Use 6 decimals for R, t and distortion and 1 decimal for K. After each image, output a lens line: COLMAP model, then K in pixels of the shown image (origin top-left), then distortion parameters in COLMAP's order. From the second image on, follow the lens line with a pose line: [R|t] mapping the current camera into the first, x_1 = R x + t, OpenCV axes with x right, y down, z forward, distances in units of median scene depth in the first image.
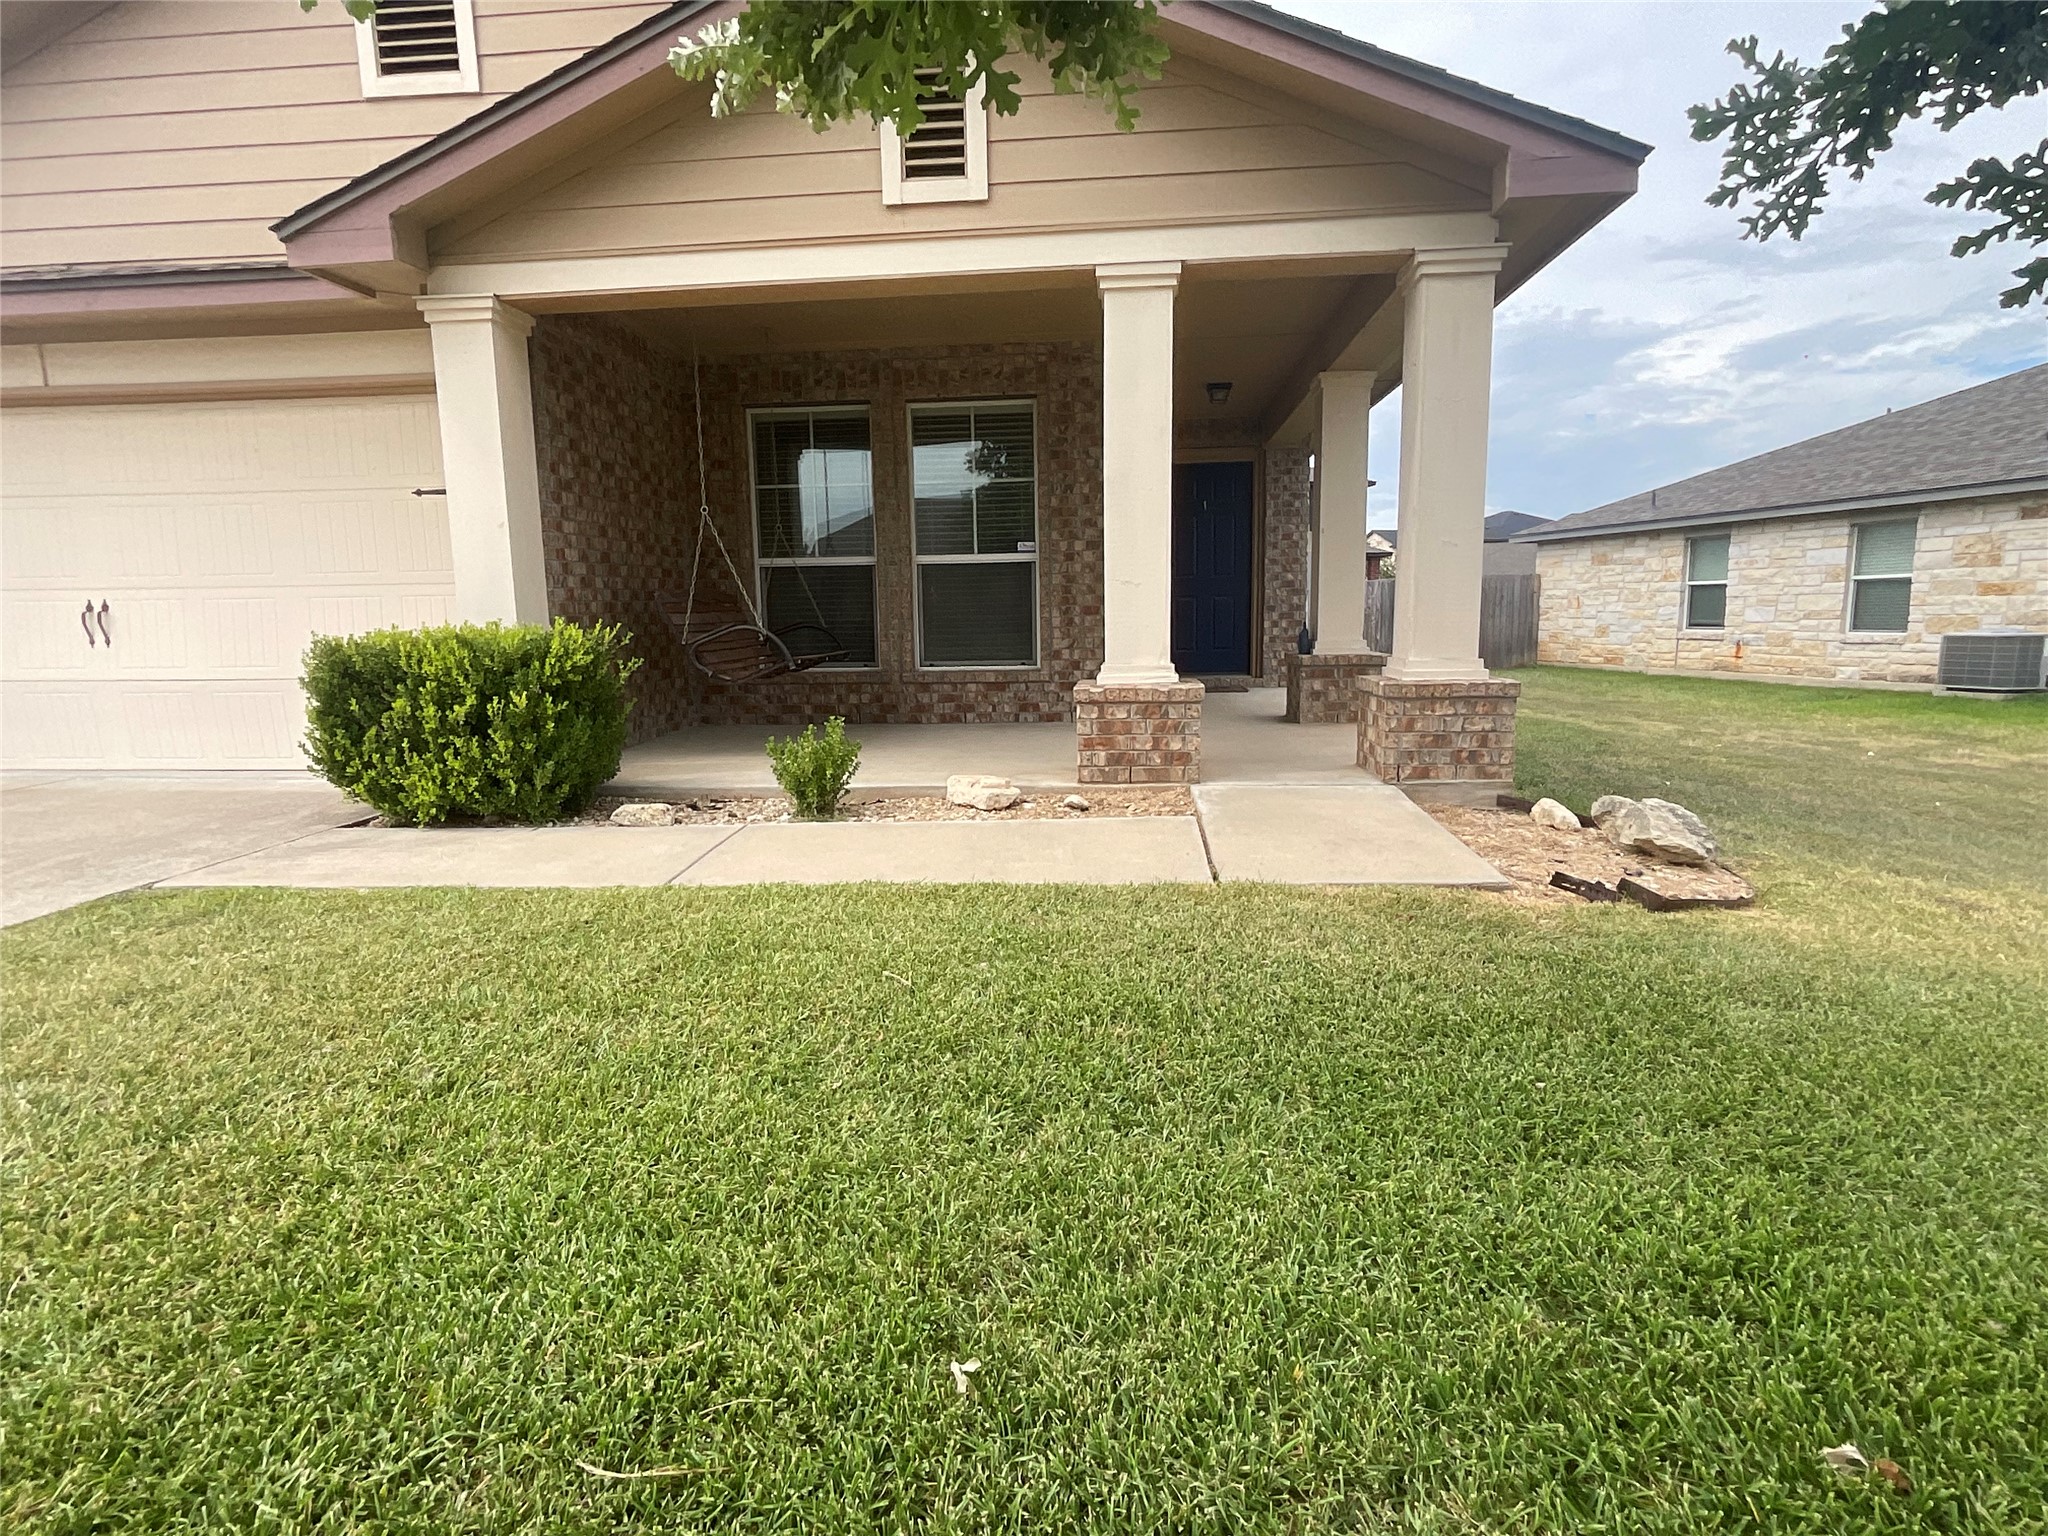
lens RADIAL K [[1061.6, 0, 1024.0], [0, 1061.6, 768.0], [0, 0, 1]] dist [-0.003660, 0.001503]
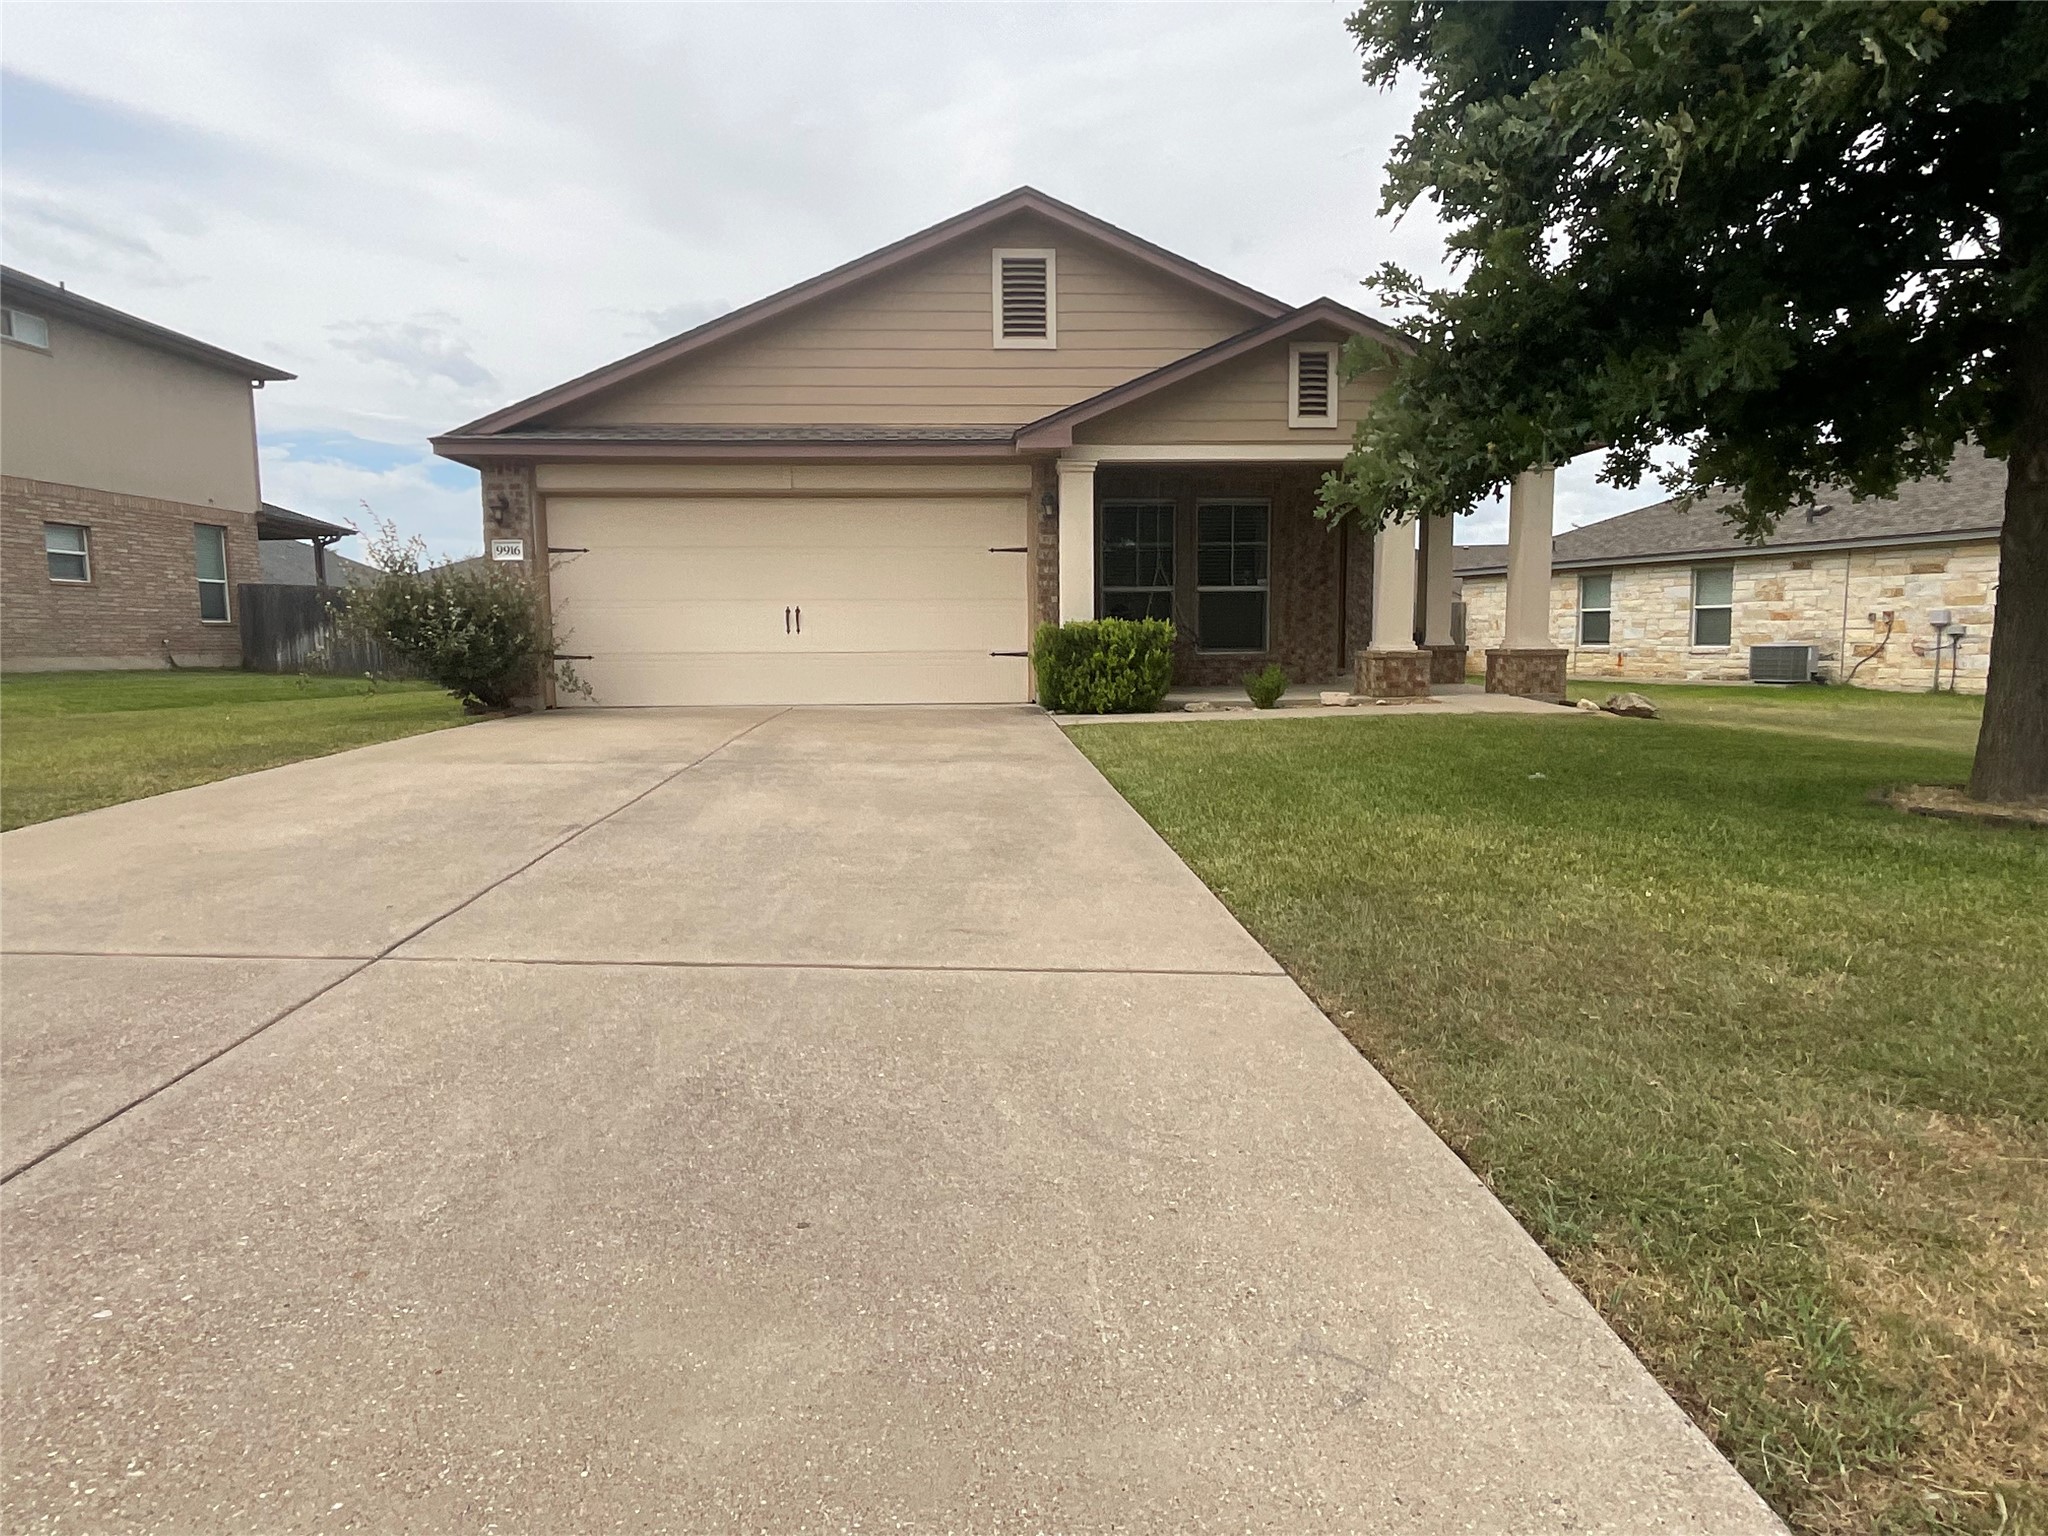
lens RADIAL K [[1211.6, 0, 1024.0], [0, 1211.6, 768.0], [0, 0, 1]] dist [-0.016779, -0.001338]
pose [[0.987914, -0.009453, 0.154717, -0.502437], [0.015671, 0.999116, -0.039015, 0.118544], [-0.154211, 0.040968, 0.987188, -0.626855]]
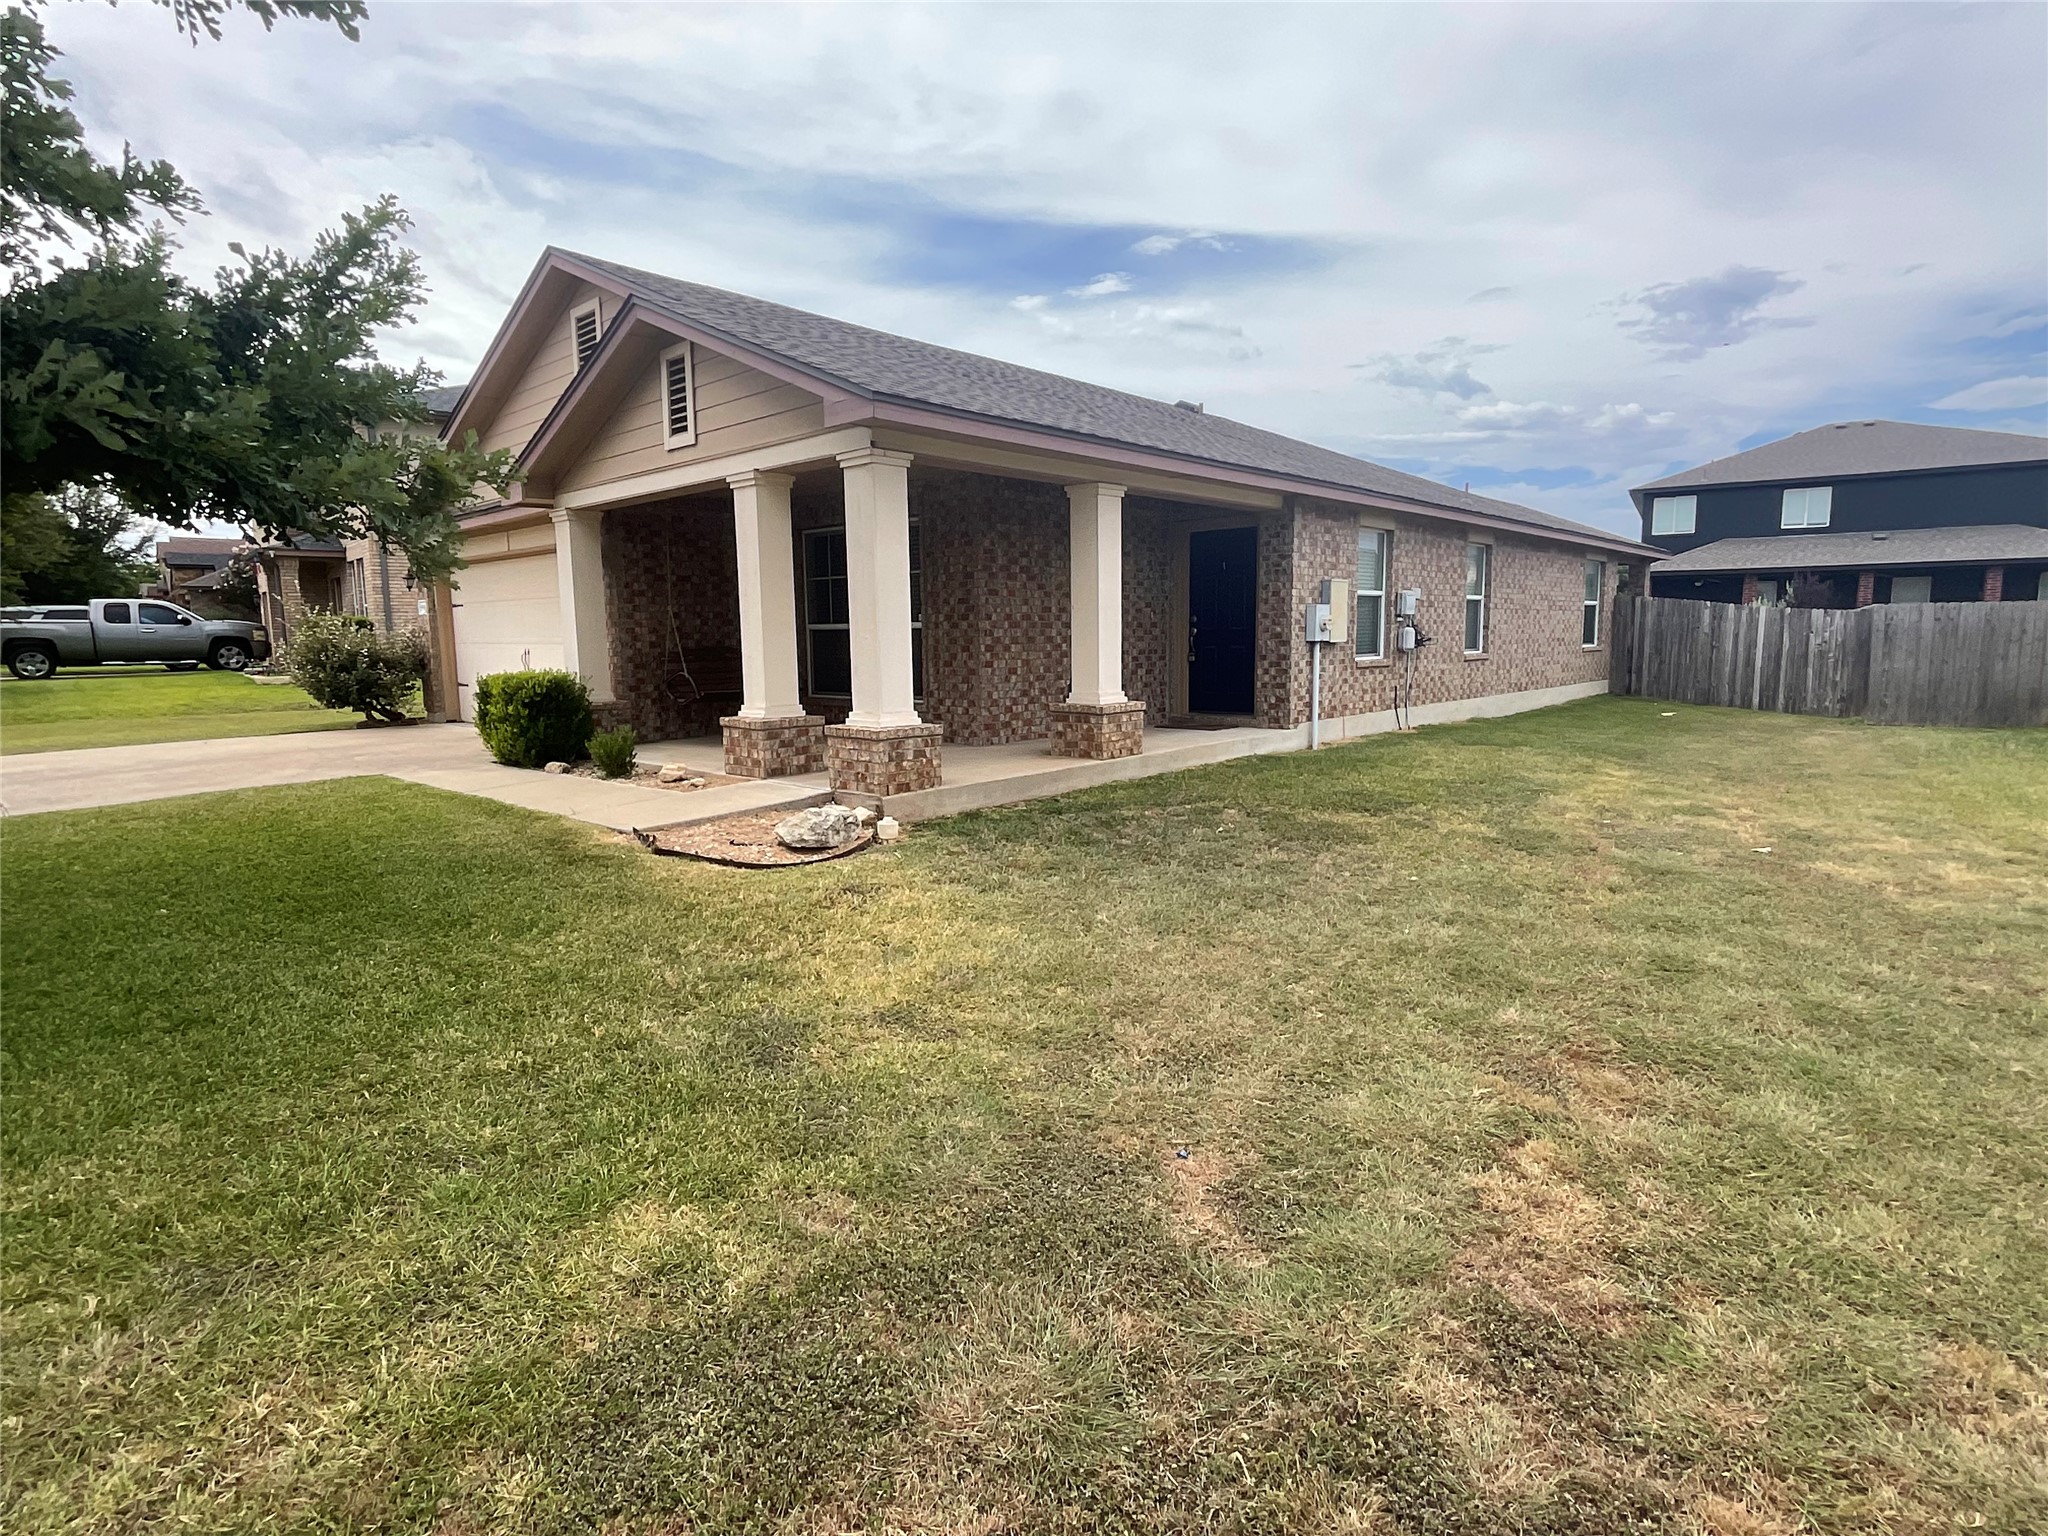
lens RADIAL K [[1061.6, 0, 1024.0], [0, 1061.6, 768.0], [0, 0, 1]] dist [-0.003660, 0.001503]
pose [[0.791104, 0.085185, -0.605722, 0.730915], [-0.090163, 0.995678, 0.022268, -0.037841], [0.605001, 0.036997, 0.795365, -0.033188]]
